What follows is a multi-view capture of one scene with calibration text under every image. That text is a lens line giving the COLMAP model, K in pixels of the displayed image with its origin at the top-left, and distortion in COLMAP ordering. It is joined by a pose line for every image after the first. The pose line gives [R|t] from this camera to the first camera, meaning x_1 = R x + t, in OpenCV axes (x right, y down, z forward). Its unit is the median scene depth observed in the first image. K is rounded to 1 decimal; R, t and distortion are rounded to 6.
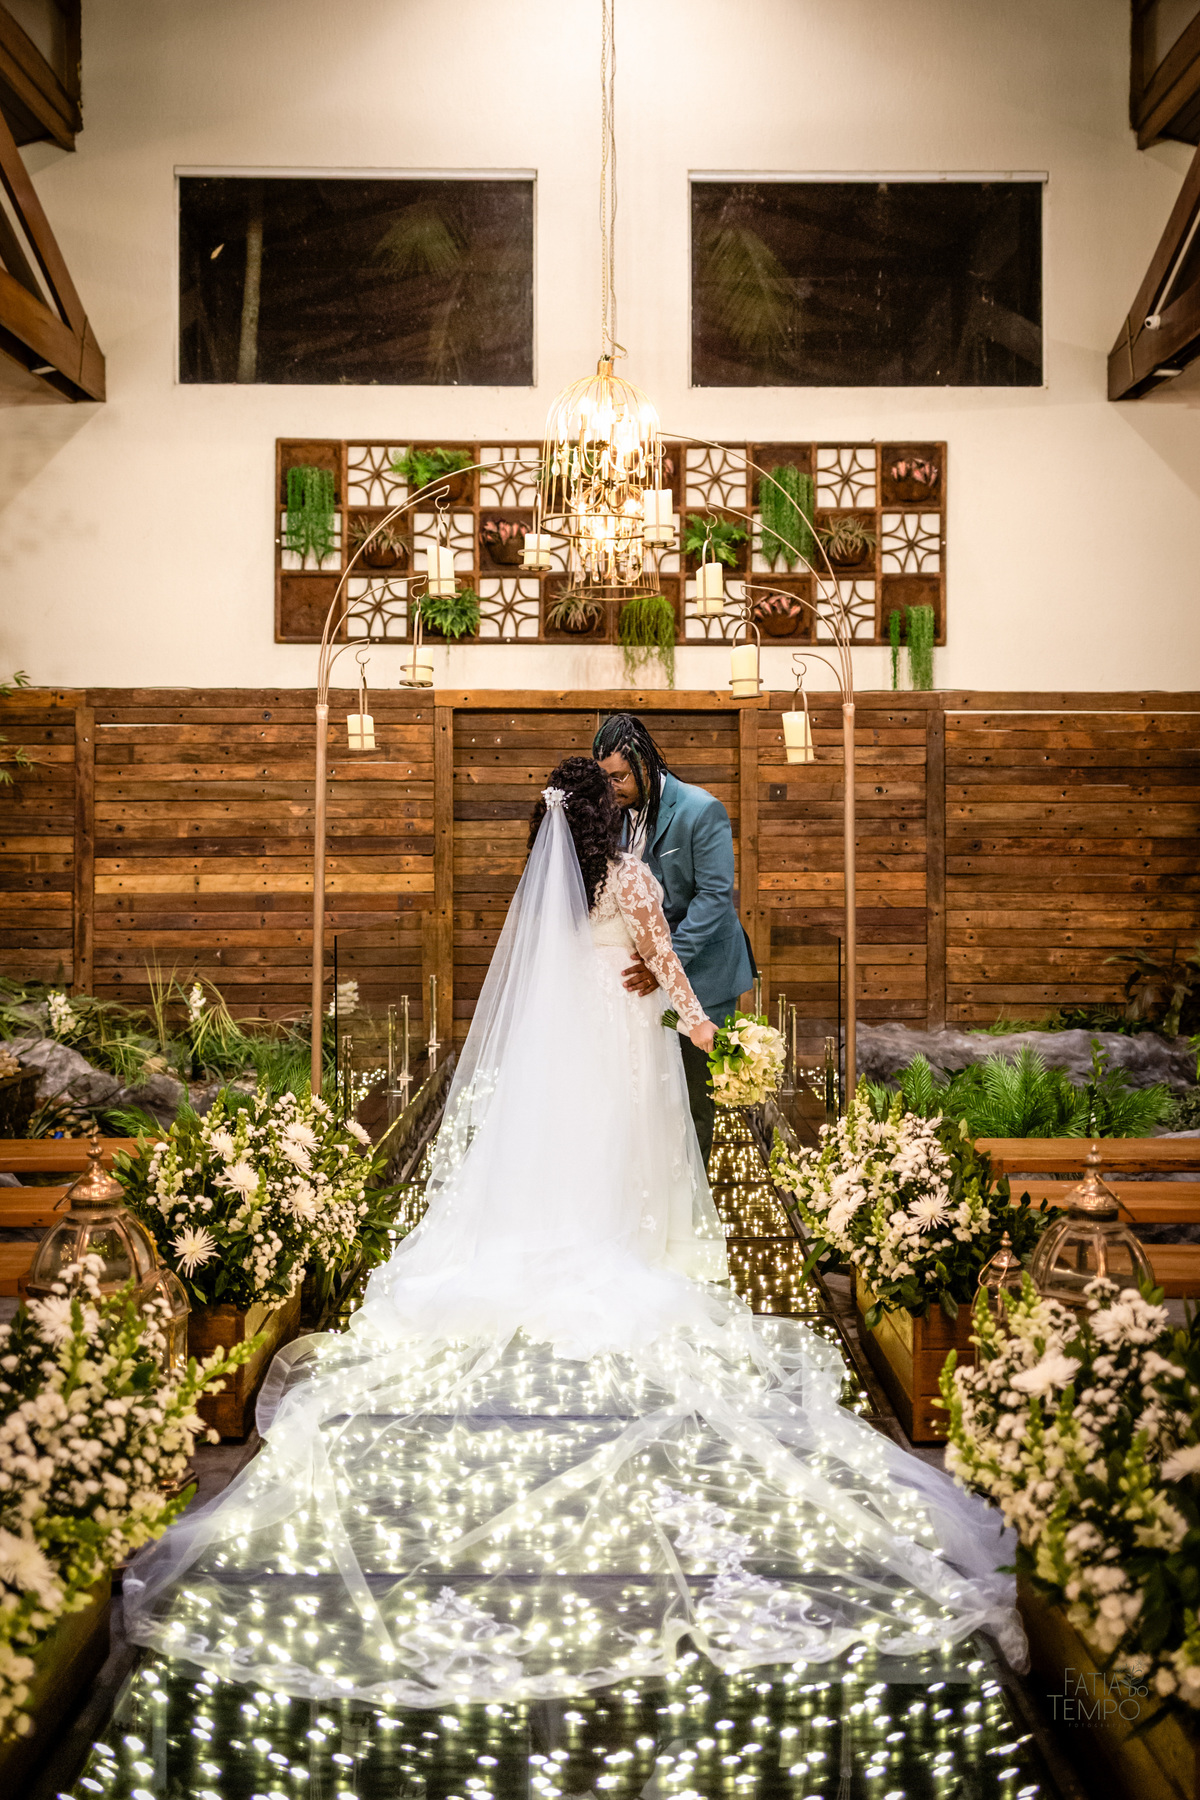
lens RADIAL K [[2676.7, 0, 600.0], [0, 2676.7, 900.0], [0, 0, 1]] dist [-0.002810, 0.019319]
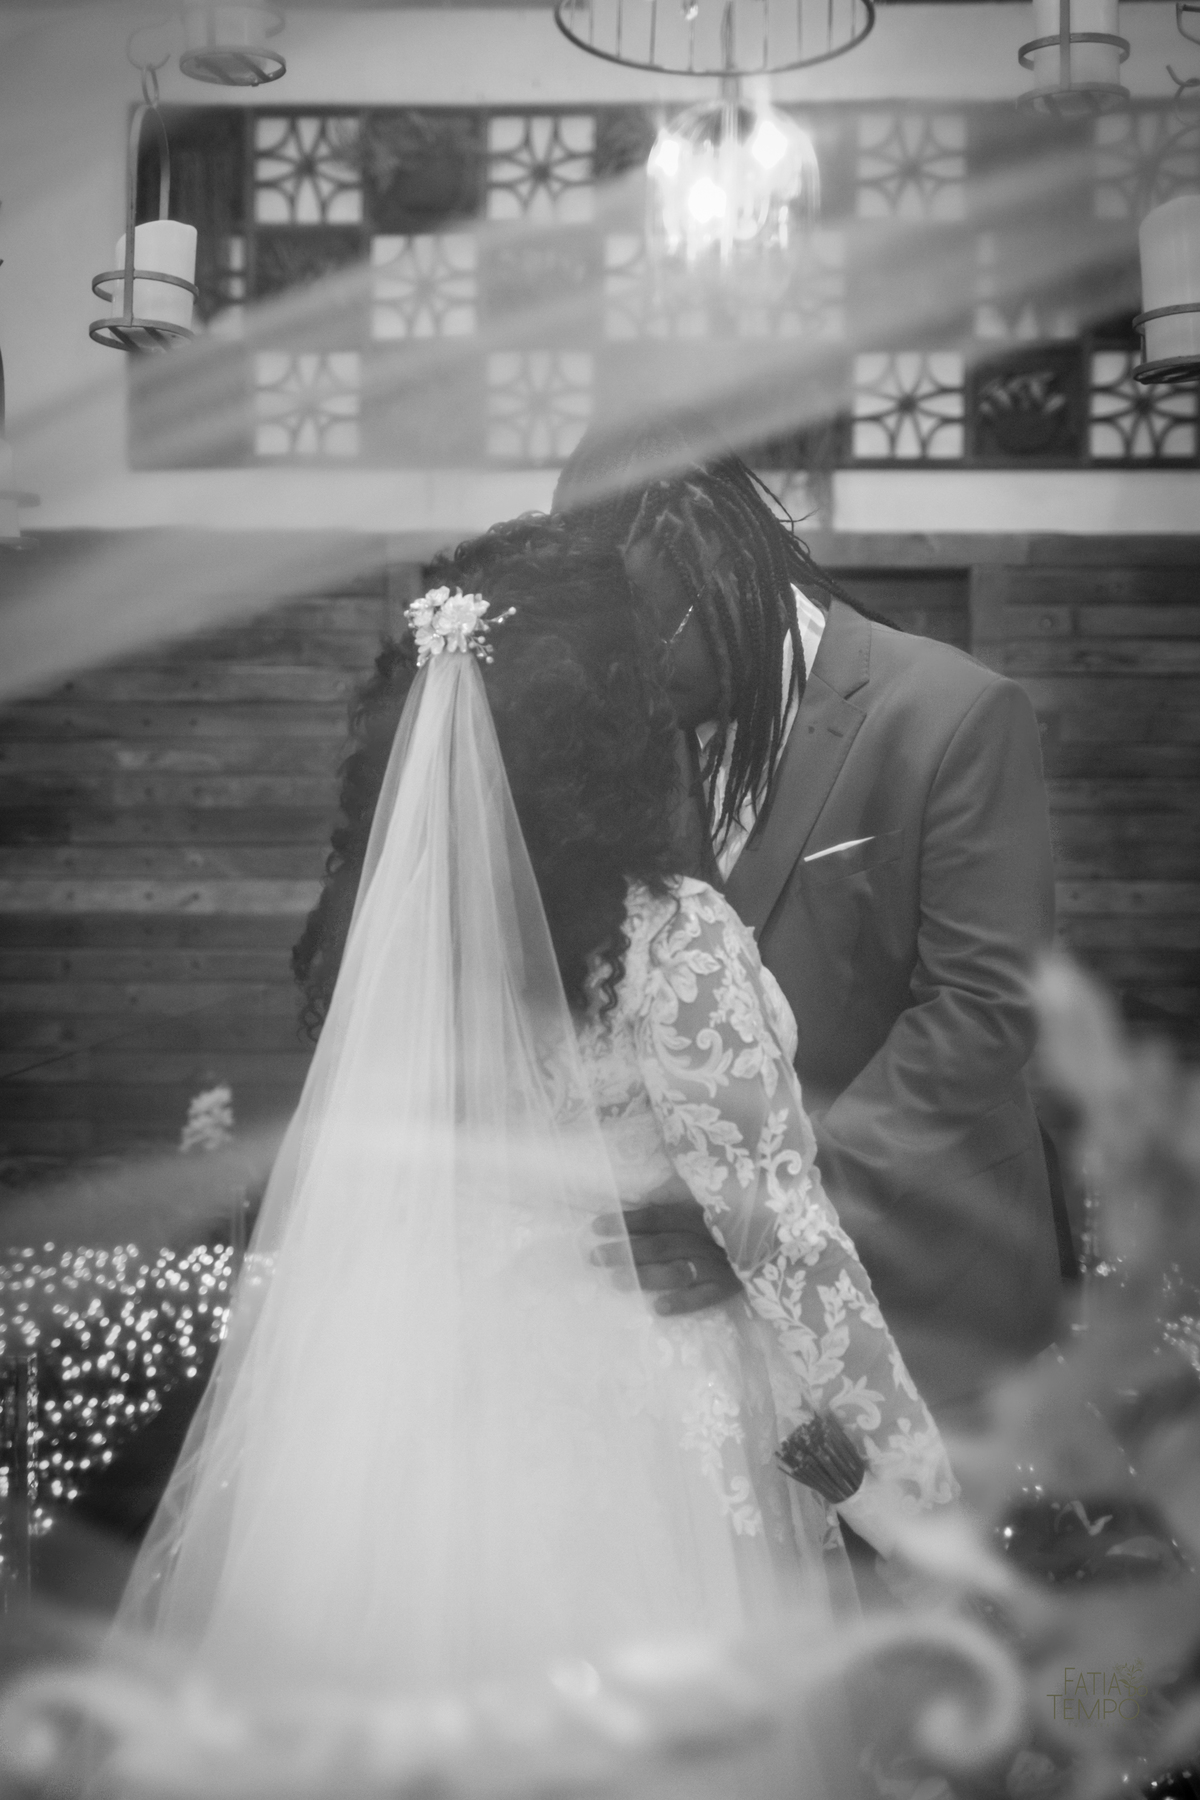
lens RADIAL K [[2676.7, 0, 600.0], [0, 2676.7, 900.0], [0, 0, 1]] dist [-0.002810, 0.019319]
pose [[0.999358, 0.005530, -0.035407, -0.000849], [-0.005206, 0.999944, 0.009242, -0.010126], [0.035456, -0.009052, 0.999330, 0.440026]]
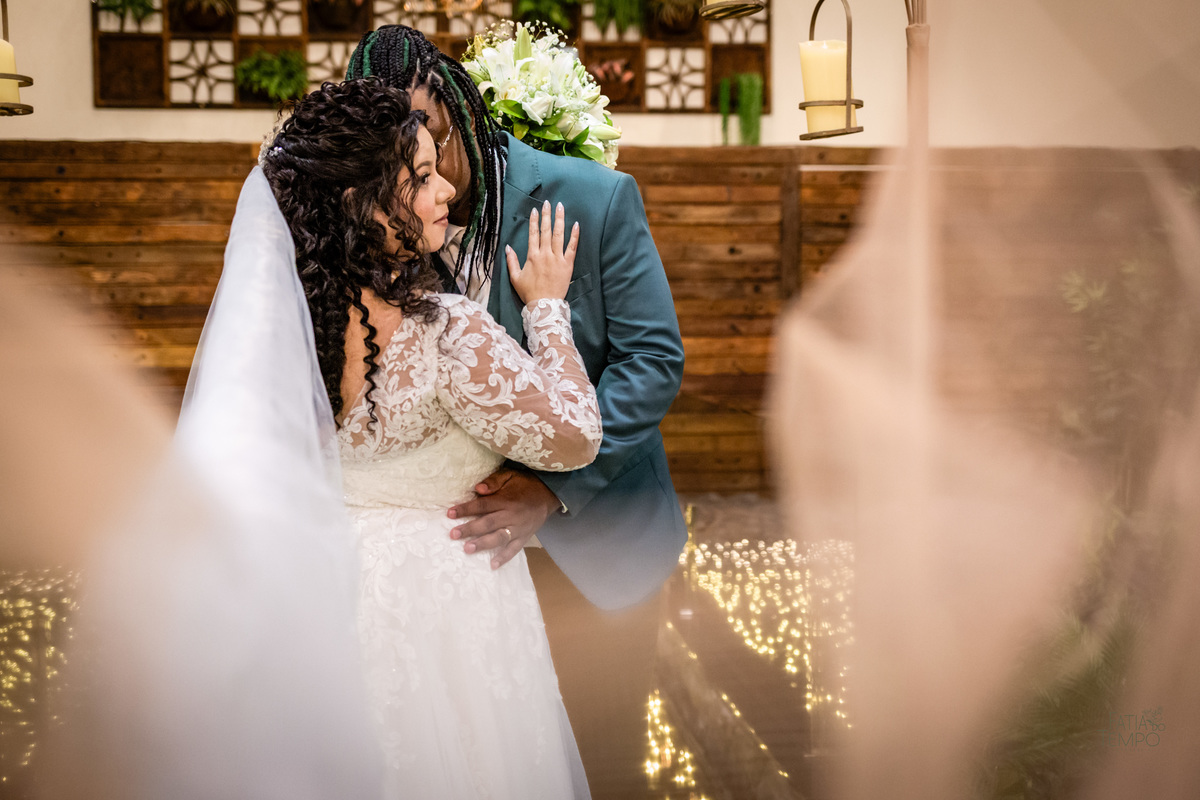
lens RADIAL K [[1432.0, 0, 600.0], [0, 1432.0, 400.0], [0, 0, 1]] dist [0.062304, -0.005955]
pose [[0.992740, -0.017198, 0.119043, -0.003579], [0.013184, 0.999320, 0.034427, -0.005715], [-0.119554, -0.032607, 0.992292, 0.459756]]
